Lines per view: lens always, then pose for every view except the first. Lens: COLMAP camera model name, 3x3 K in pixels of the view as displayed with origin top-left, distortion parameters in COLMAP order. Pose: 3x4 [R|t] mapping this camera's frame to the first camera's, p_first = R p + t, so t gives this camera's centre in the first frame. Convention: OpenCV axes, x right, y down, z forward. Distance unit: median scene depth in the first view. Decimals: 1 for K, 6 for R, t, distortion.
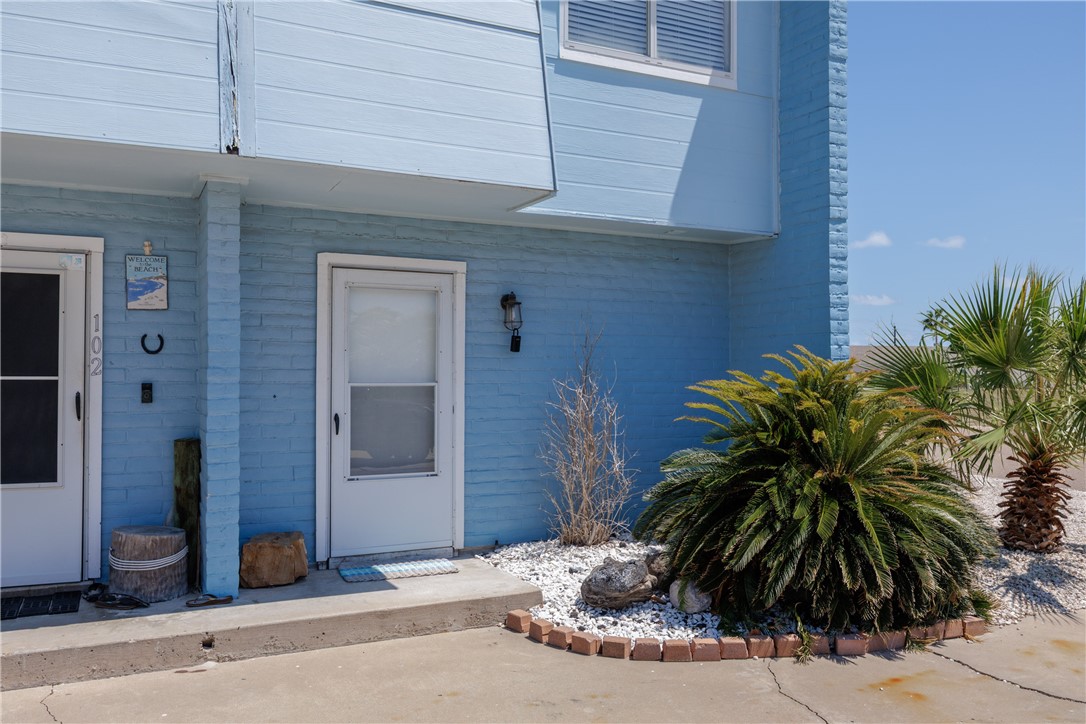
lens RADIAL K [[871.7, 0, 543.8], [0, 871.7, 367.8], [0, 0, 1]] dist [-0.000916, 0.002947]
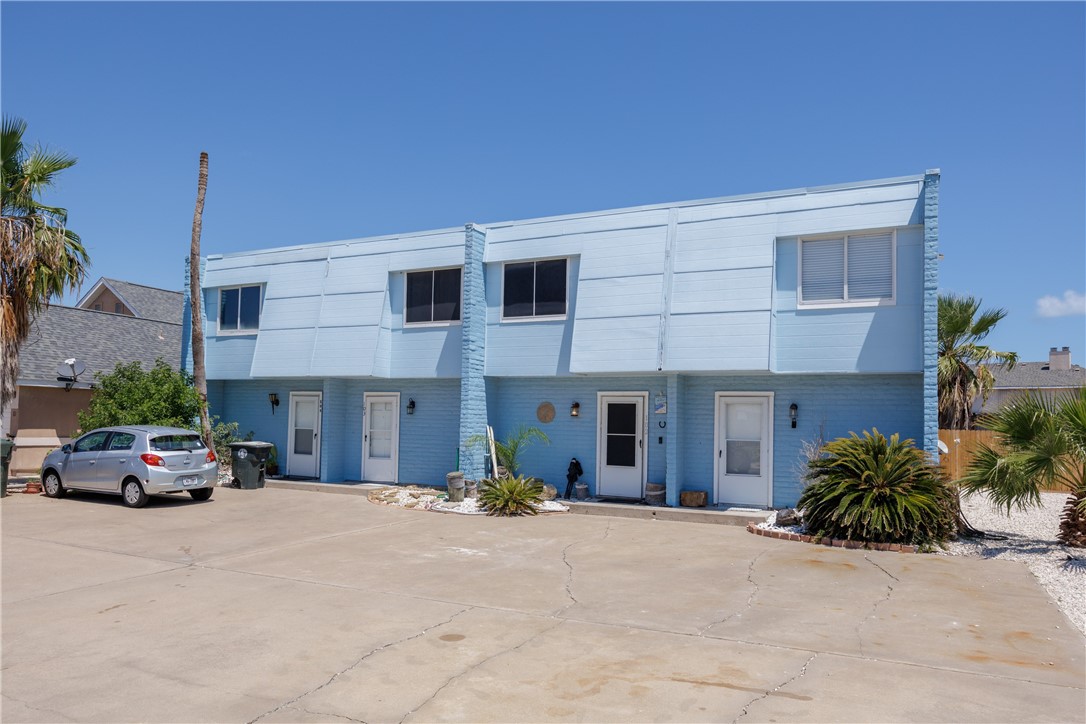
lens RADIAL K [[758.0, 0, 543.5], [0, 758.0, 363.7], [0, 0, 1]] dist [-0.001839, -0.000378]
pose [[0.613692, -0.052842, -0.787775, 1.305343], [-0.013505, 0.996909, -0.077391, -0.026490], [0.789430, 0.058133, 0.611082, -0.905360]]
